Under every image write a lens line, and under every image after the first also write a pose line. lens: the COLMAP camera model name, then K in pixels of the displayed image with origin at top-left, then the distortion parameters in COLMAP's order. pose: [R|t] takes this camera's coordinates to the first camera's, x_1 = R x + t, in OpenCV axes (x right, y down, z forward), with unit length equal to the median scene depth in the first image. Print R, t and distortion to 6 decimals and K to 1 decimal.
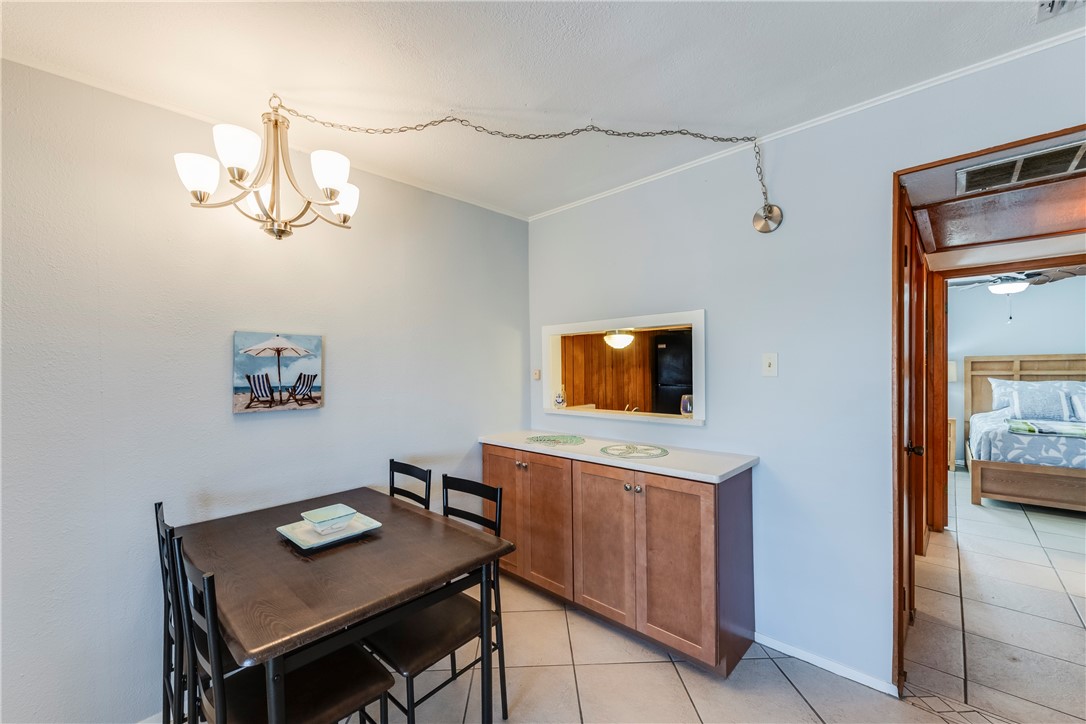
lens RADIAL K [[429.4, 0, 538.3], [0, 429.4, 372.7], [0, 0, 1]] dist [0.003418, -0.000402]
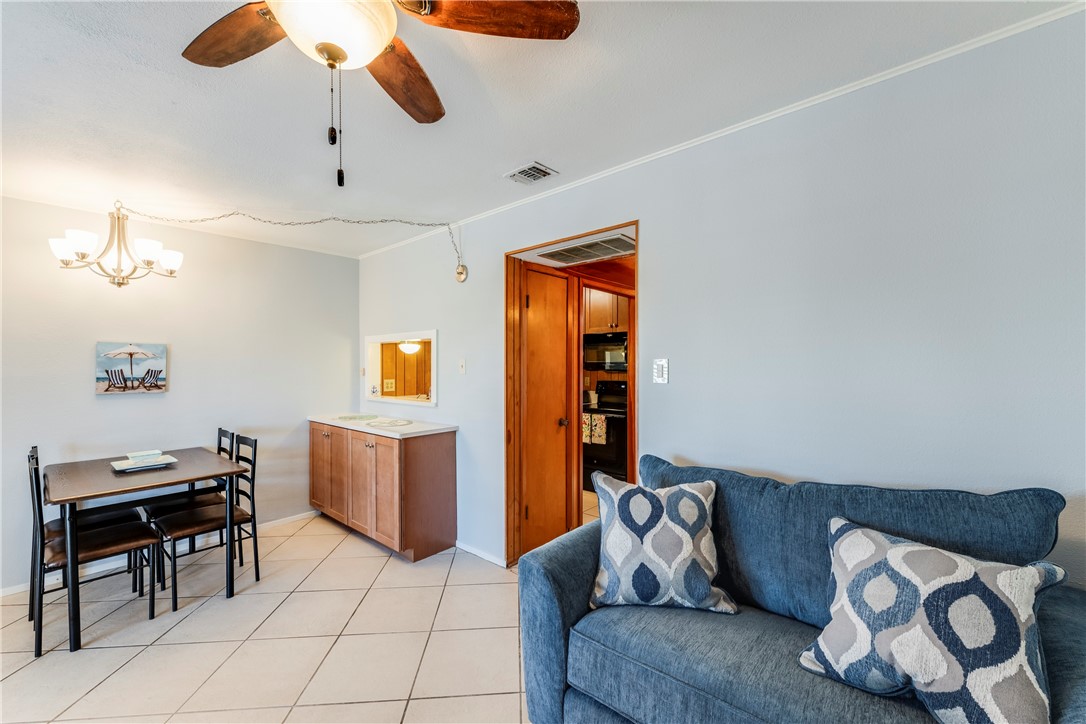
lens RADIAL K [[429.4, 0, 545.3], [0, 429.4, 364.0], [0, 0, 1]] dist [0.003418, -0.000402]
pose [[0.999036, 0.010006, 0.042736, 0.801774], [-0.009317, 0.999824, -0.016288, -0.005204], [-0.042892, 0.015875, 0.998954, -0.594069]]
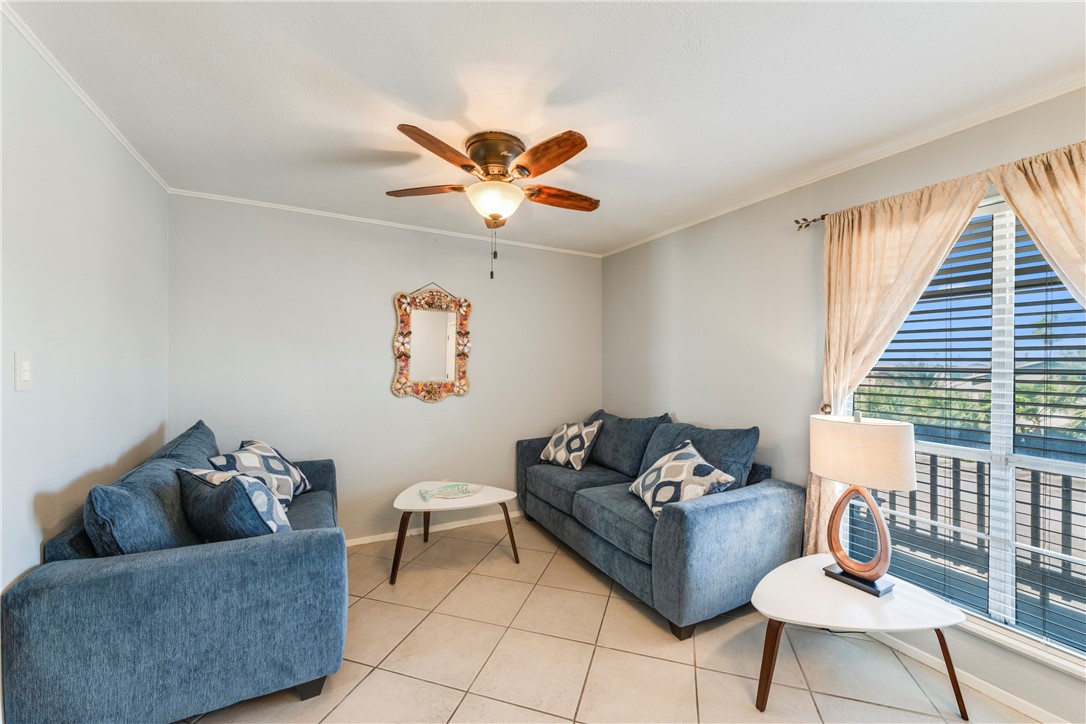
lens RADIAL K [[427.2, 0, 544.0], [0, 427.2, 364.8], [0, 0, 1]] dist [0.003083, -0.000660]
pose [[-0.947692, 0.010423, 0.319016, 0.131709], [0.014795, 0.999827, 0.011284, -0.016108], [-0.318844, 0.015413, -0.947682, 0.855729]]
